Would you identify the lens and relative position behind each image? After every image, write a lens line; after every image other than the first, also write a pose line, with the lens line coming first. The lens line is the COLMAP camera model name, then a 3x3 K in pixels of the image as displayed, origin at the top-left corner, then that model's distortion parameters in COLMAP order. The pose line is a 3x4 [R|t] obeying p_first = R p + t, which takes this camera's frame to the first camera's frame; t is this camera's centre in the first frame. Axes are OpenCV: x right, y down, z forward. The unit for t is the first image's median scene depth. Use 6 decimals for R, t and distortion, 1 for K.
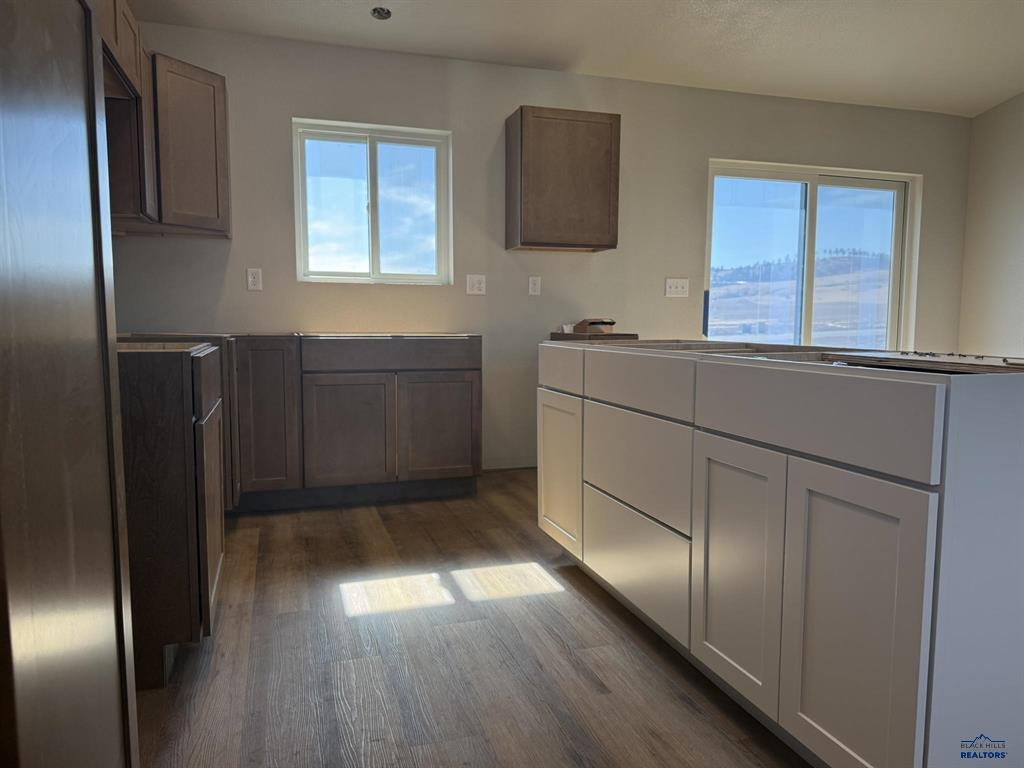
lens RADIAL K [[727.3, 0, 520.4], [0, 727.3, 411.7], [0, 0, 1]] dist [0.067895, -0.072417]
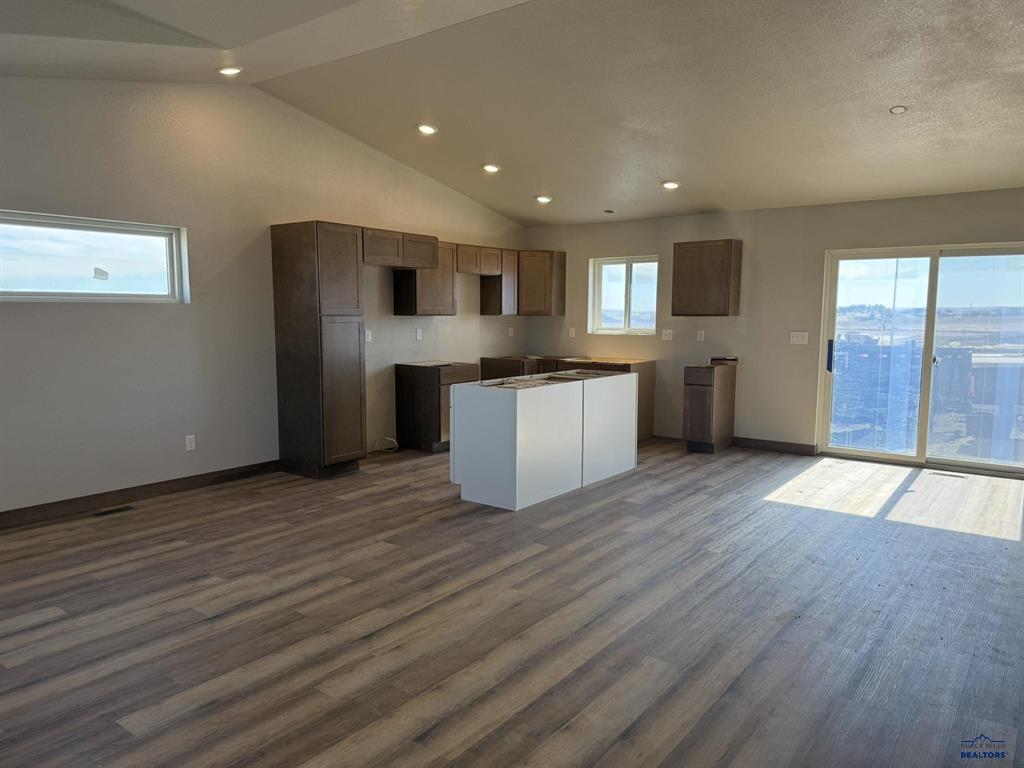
lens RADIAL K [[727.3, 0, 506.3], [0, 727.3, 388.9], [0, 0, 1]] dist [0.067895, -0.072417]
pose [[0.561725, 0.085831, -0.822860, 1.404696], [-0.111389, 0.993394, 0.027579, -0.052533], [0.819791, 0.076166, 0.567575, -0.406986]]
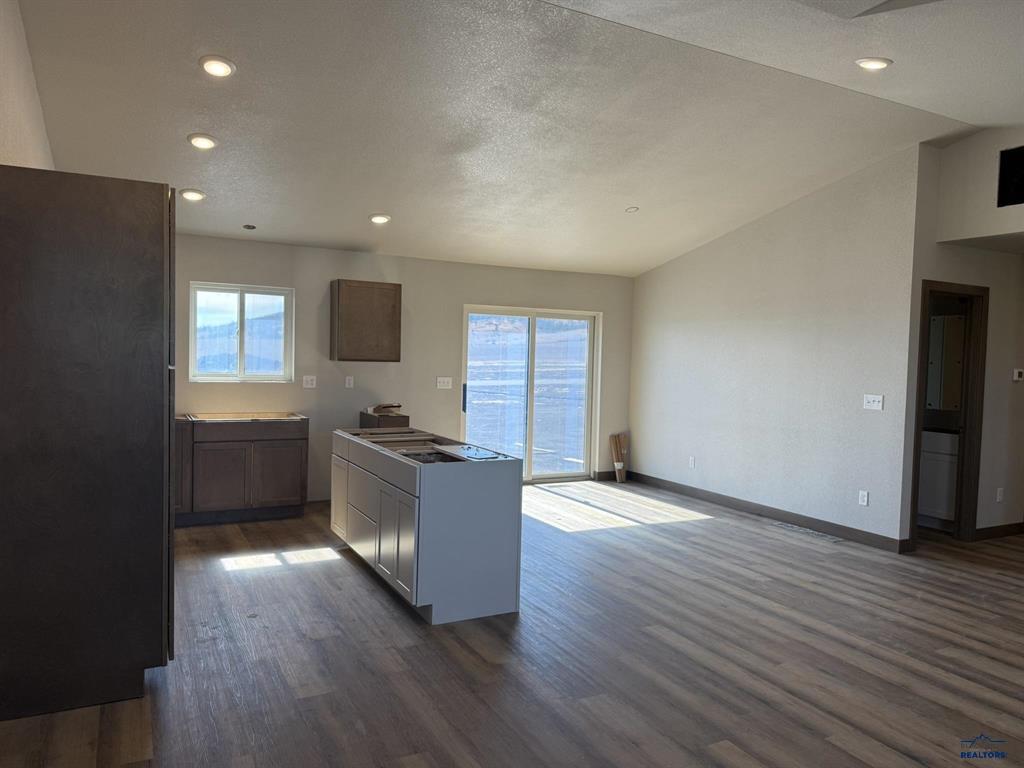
lens RADIAL K [[727.3, 0, 527.7], [0, 727.3, 387.5], [0, 0, 1]] dist [0.067895, -0.072417]
pose [[0.982363, 0.014275, 0.186439, 0.122964], [0.001130, 0.996610, -0.082260, -0.037029], [-0.186982, 0.081020, 0.979017, -0.718294]]
